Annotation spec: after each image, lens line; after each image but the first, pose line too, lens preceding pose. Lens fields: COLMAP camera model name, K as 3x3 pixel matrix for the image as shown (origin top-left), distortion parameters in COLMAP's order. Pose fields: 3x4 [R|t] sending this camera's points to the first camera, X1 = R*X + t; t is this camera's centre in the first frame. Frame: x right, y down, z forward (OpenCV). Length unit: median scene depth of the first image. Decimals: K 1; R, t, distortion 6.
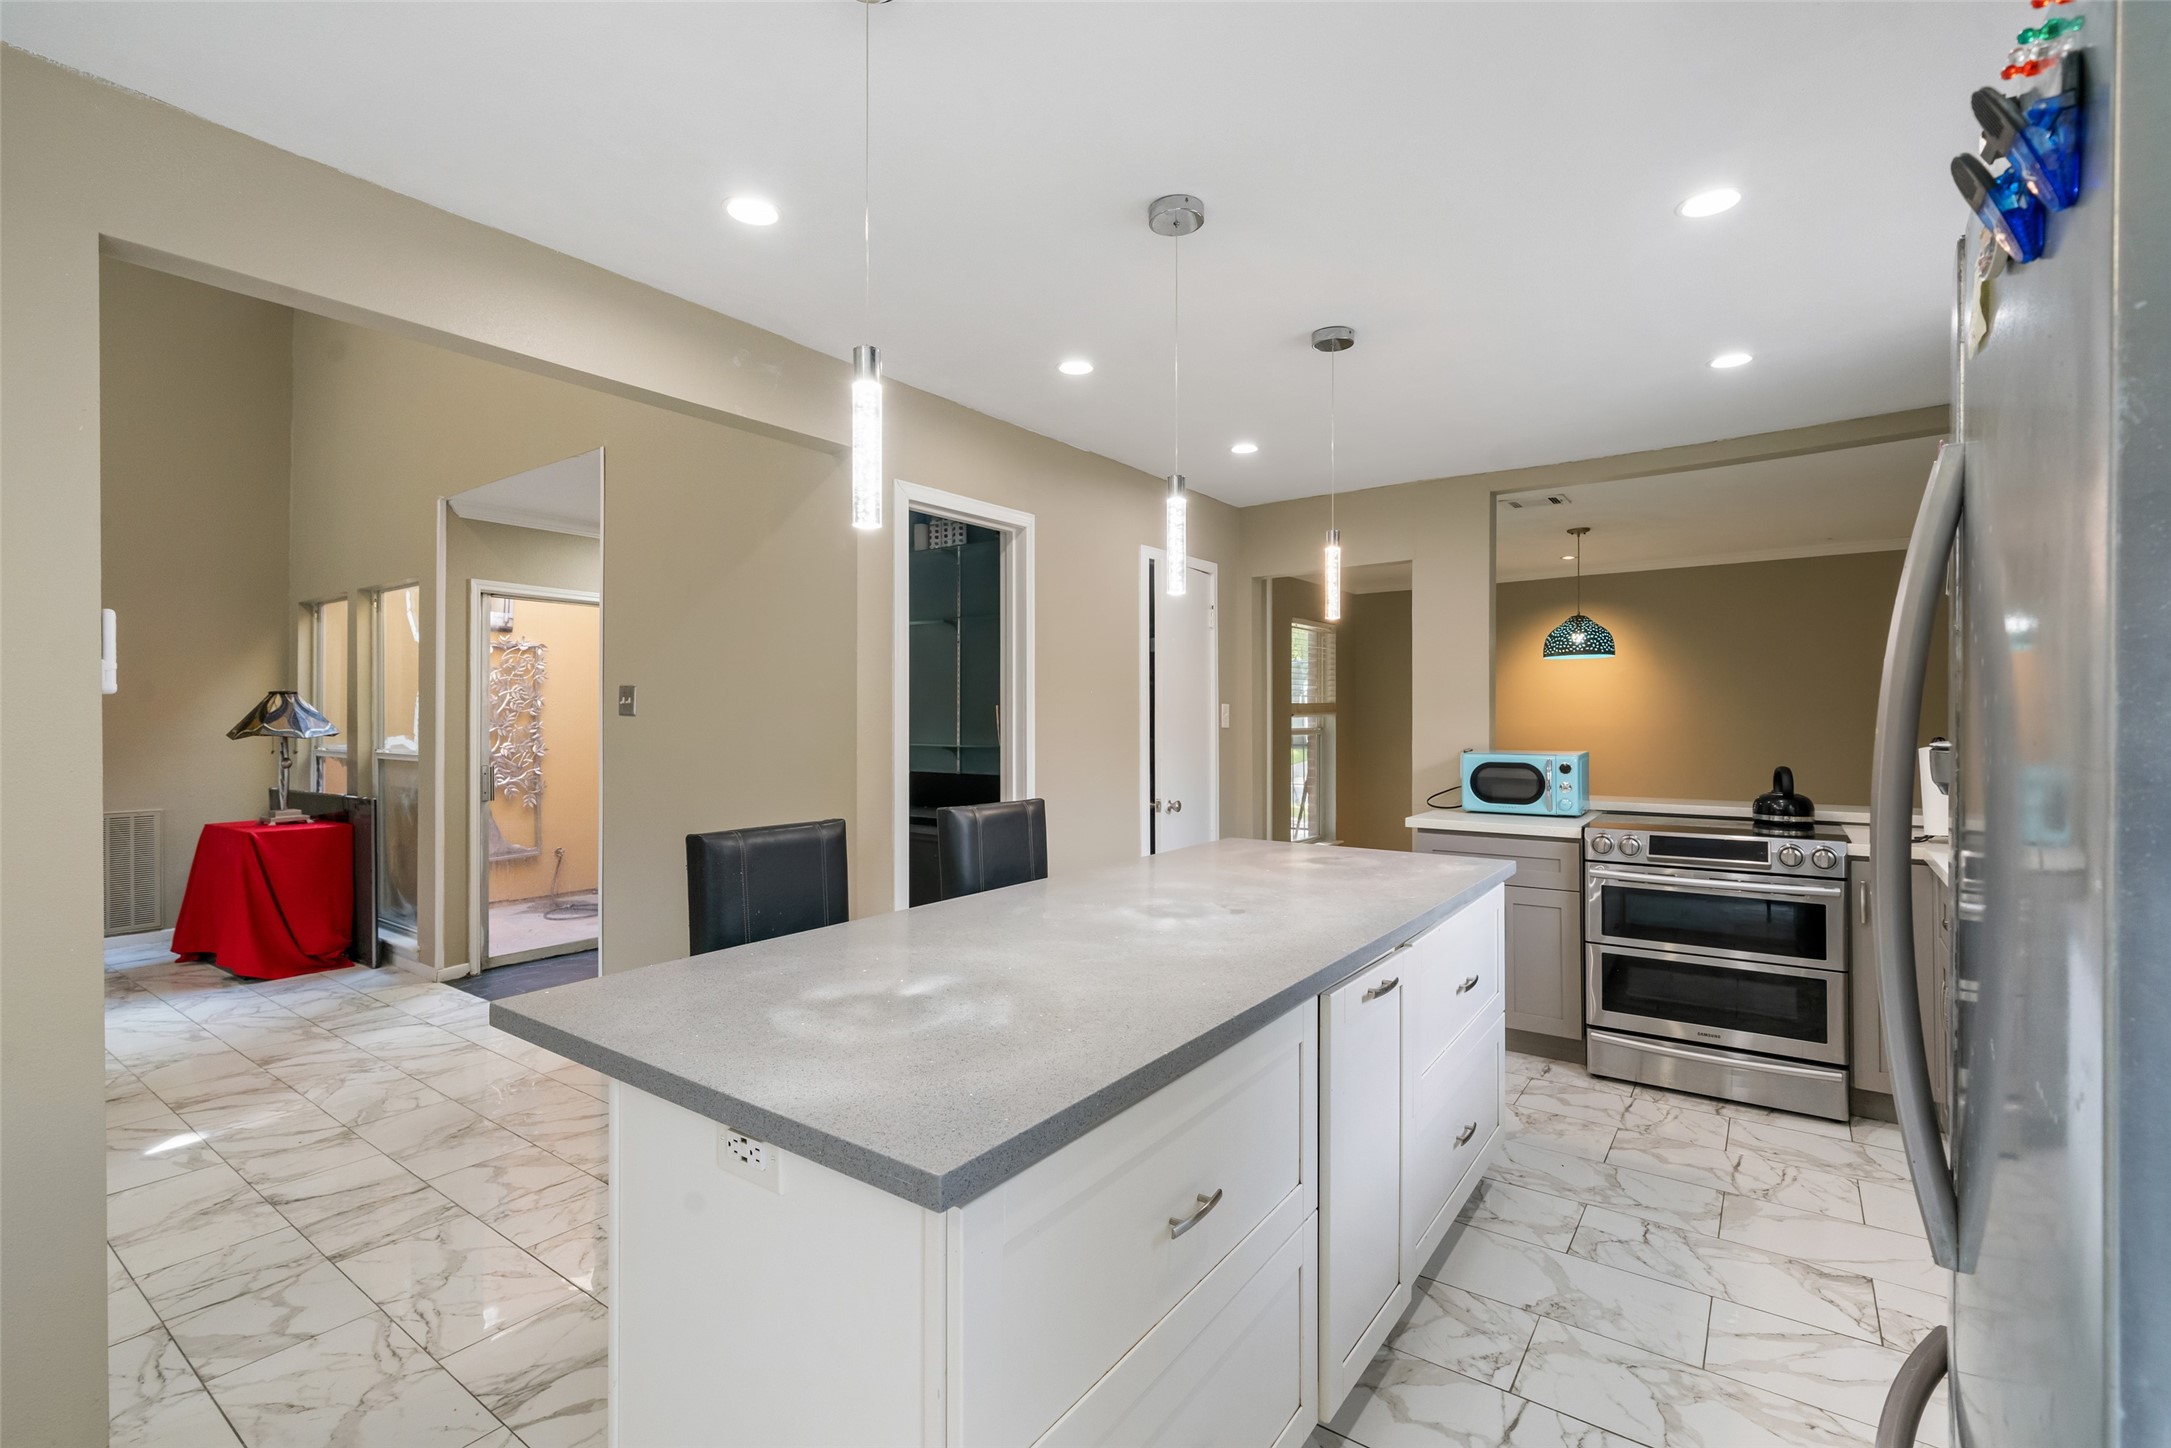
lens RADIAL K [[971.8, 0, 1076.5], [0, 971.8, 713.4], [0, 0, 1]] dist [0.001723, 0.000147]
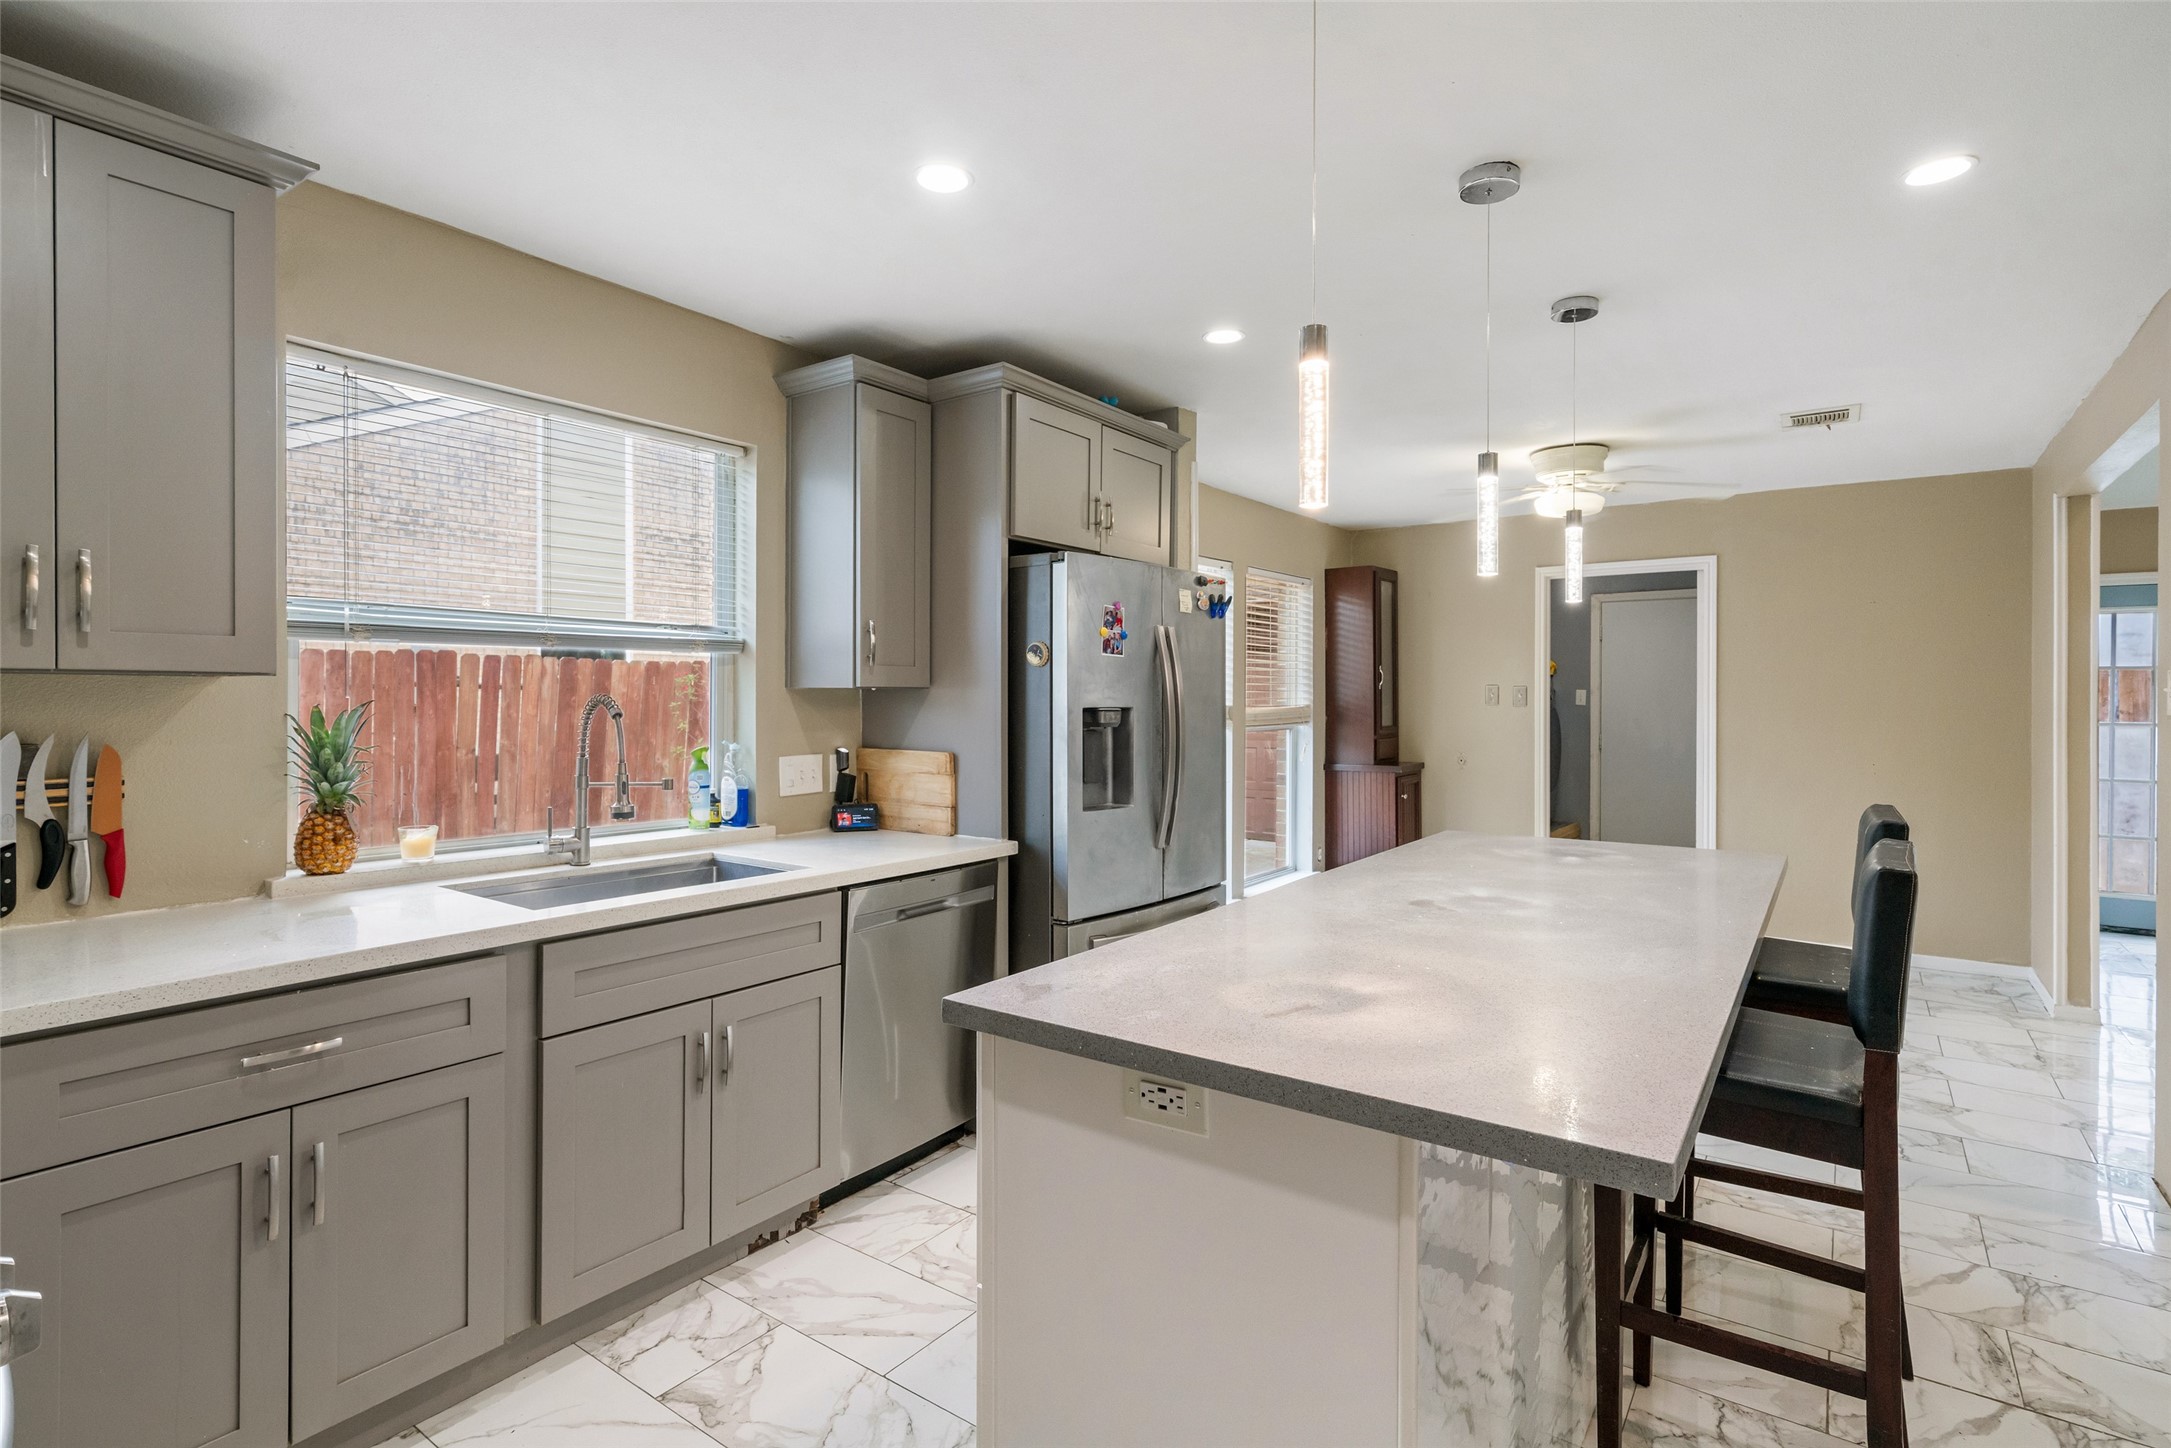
lens RADIAL K [[1063.8, 0, 1072.2], [0, 1063.8, 702.4], [0, 0, 1]] dist [0.003629, 0.001148]
pose [[-0.999998, -0.001367, 0.001182, 0.218961], [-0.001362, 0.999987, 0.004848, -0.000509], [-0.001188, 0.004847, -0.999988, 0.873650]]
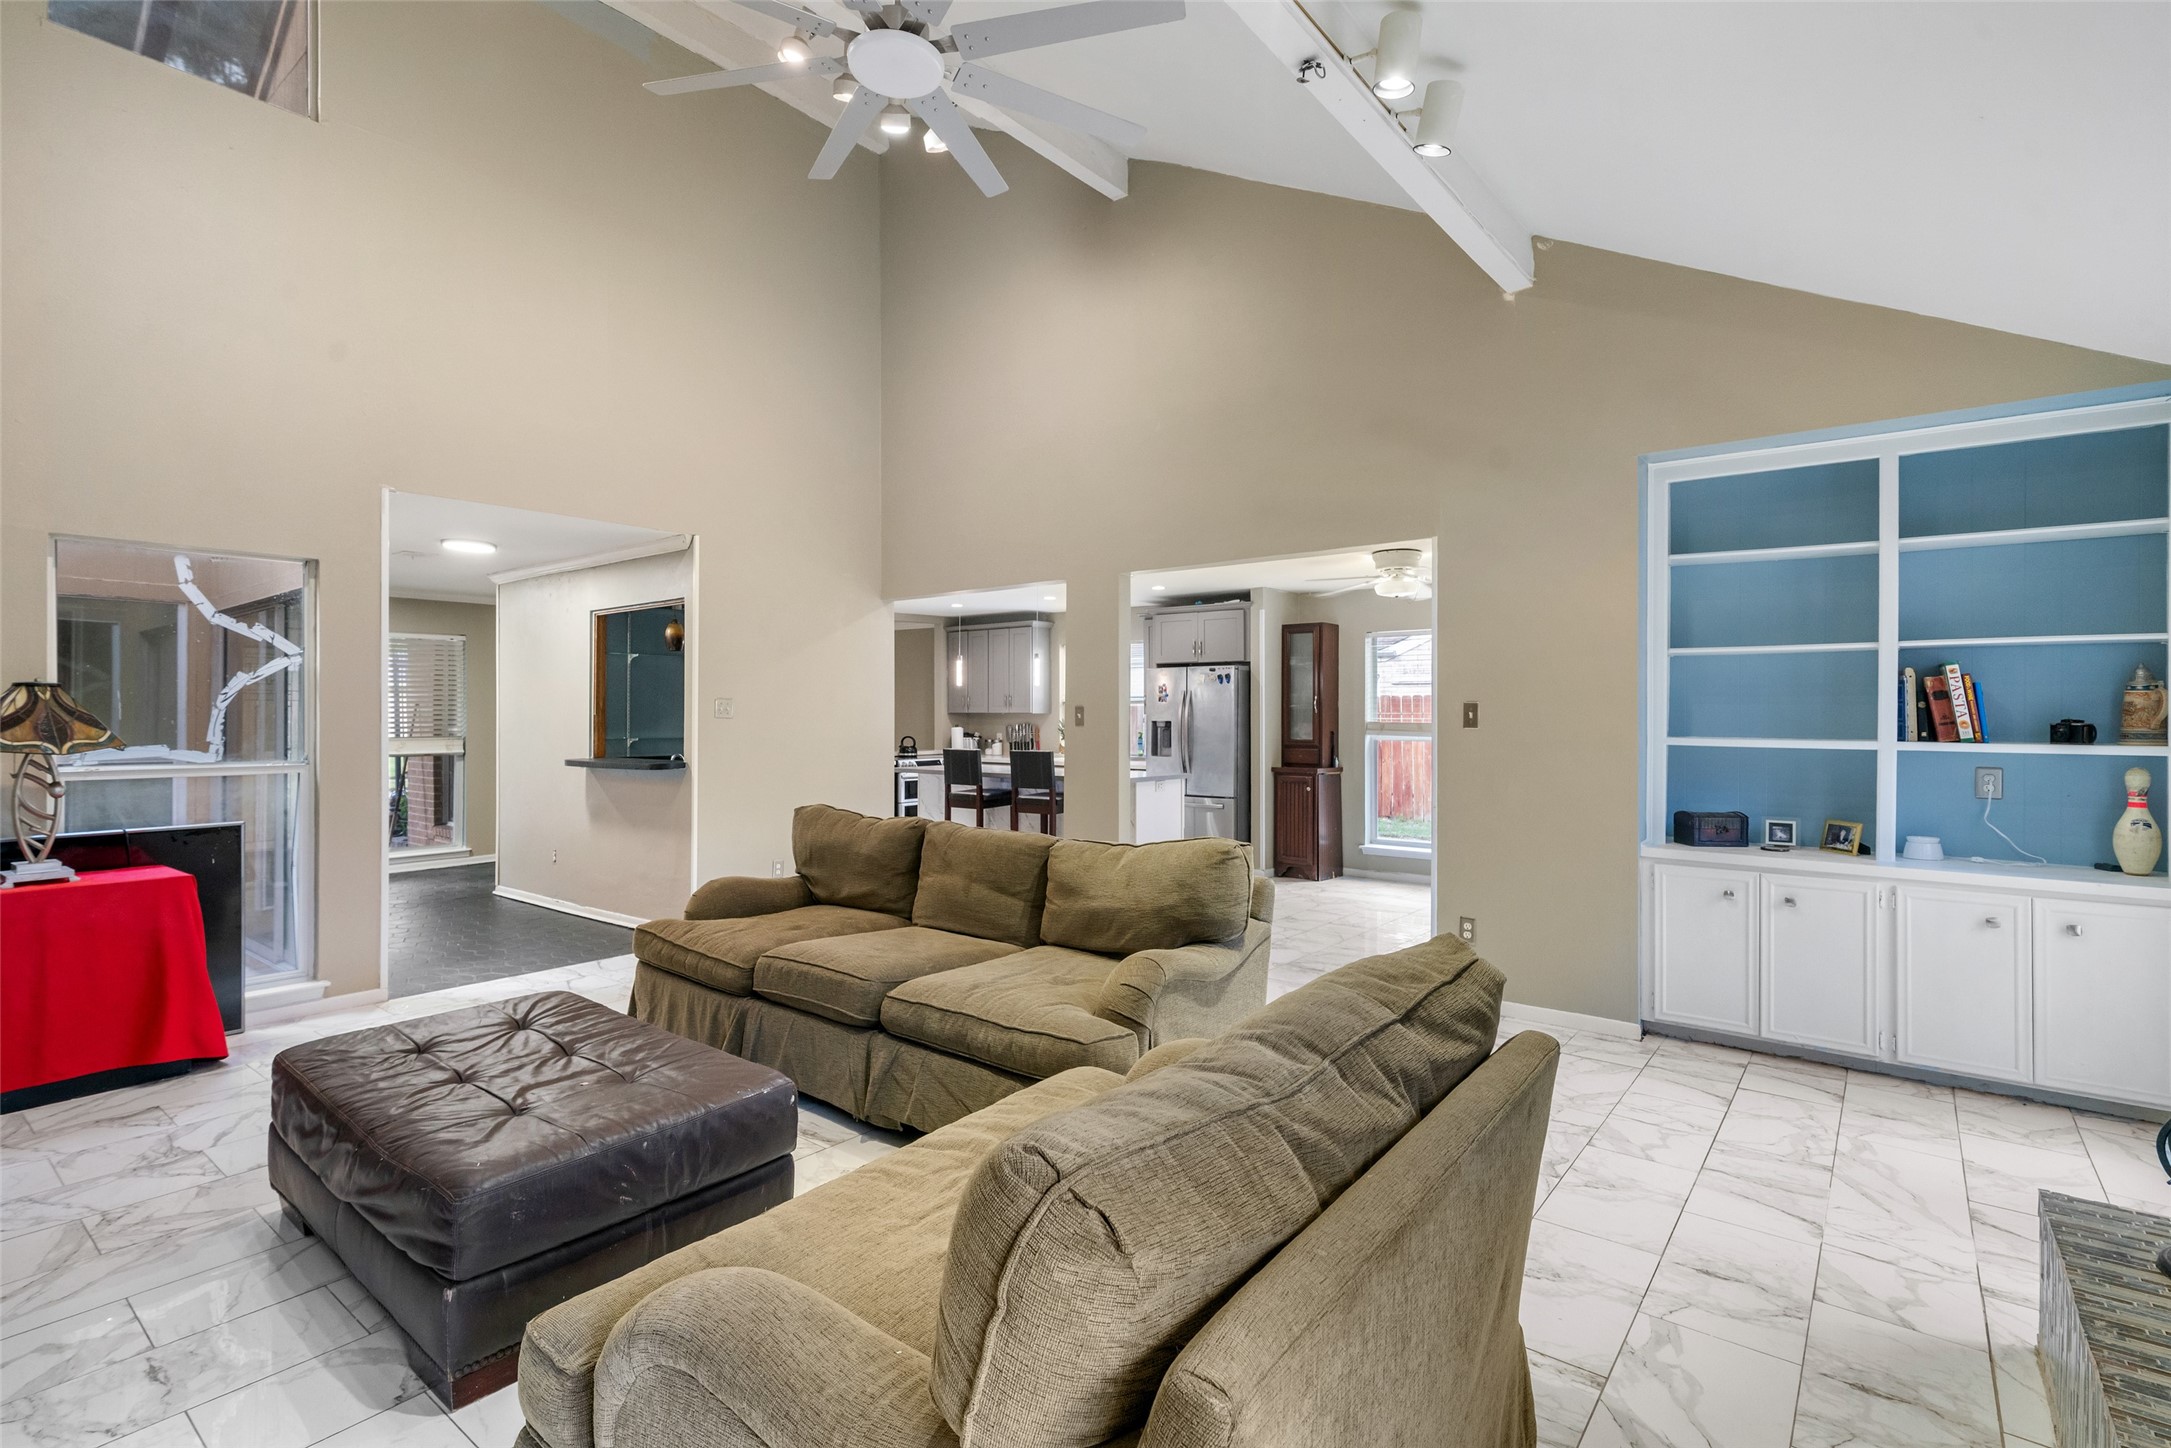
lens RADIAL K [[1015.3, 0, 1077.6], [0, 1015.3, 716.5], [0, 0, 1]] dist [0.000872, -0.000129]
pose [[0.045157, 0.000804, 0.998980, -1.589366], [-0.001714, 0.999998, -0.000728, -0.000297], [-0.998978, -0.001680, 0.045159, 0.282911]]
